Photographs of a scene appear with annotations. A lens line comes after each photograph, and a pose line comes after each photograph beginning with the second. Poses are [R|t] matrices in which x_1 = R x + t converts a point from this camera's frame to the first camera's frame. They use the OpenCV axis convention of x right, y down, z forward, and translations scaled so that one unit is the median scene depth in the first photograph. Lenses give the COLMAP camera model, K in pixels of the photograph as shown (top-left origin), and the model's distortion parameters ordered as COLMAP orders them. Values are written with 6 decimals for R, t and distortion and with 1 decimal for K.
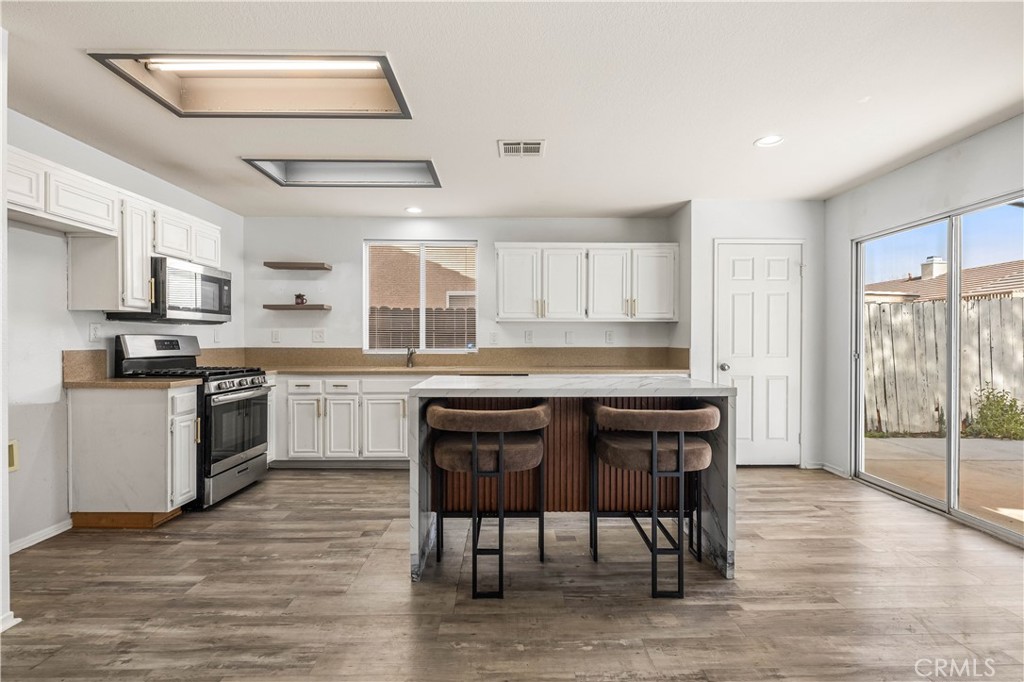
lens RADIAL K [[496.7, 0, 512.0], [0, 496.7, 341.0], [0, 0, 1]] dist [-0.001440, -0.000226]
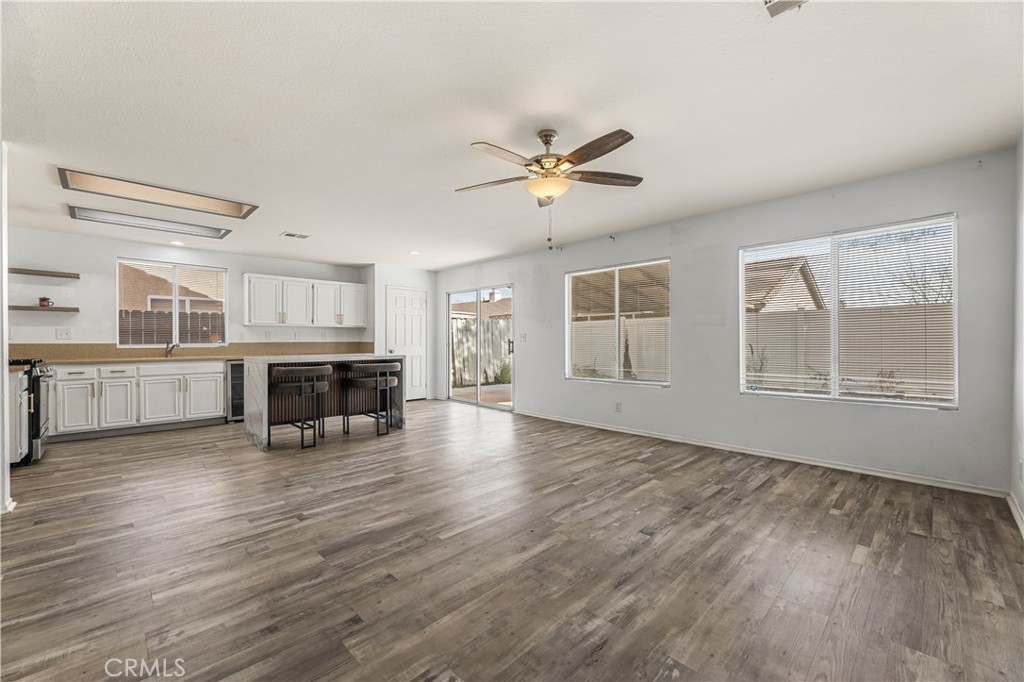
lens RADIAL K [[407.8, 0, 522.0], [0, 407.8, 343.7], [0, 0, 1]] dist [0.002605, 0.000200]
pose [[0.722964, -0.008552, 0.690832, -0.313609], [0.002221, 0.999947, 0.010055, 0.007359], [-0.690882, -0.005735, 0.722945, -0.518954]]
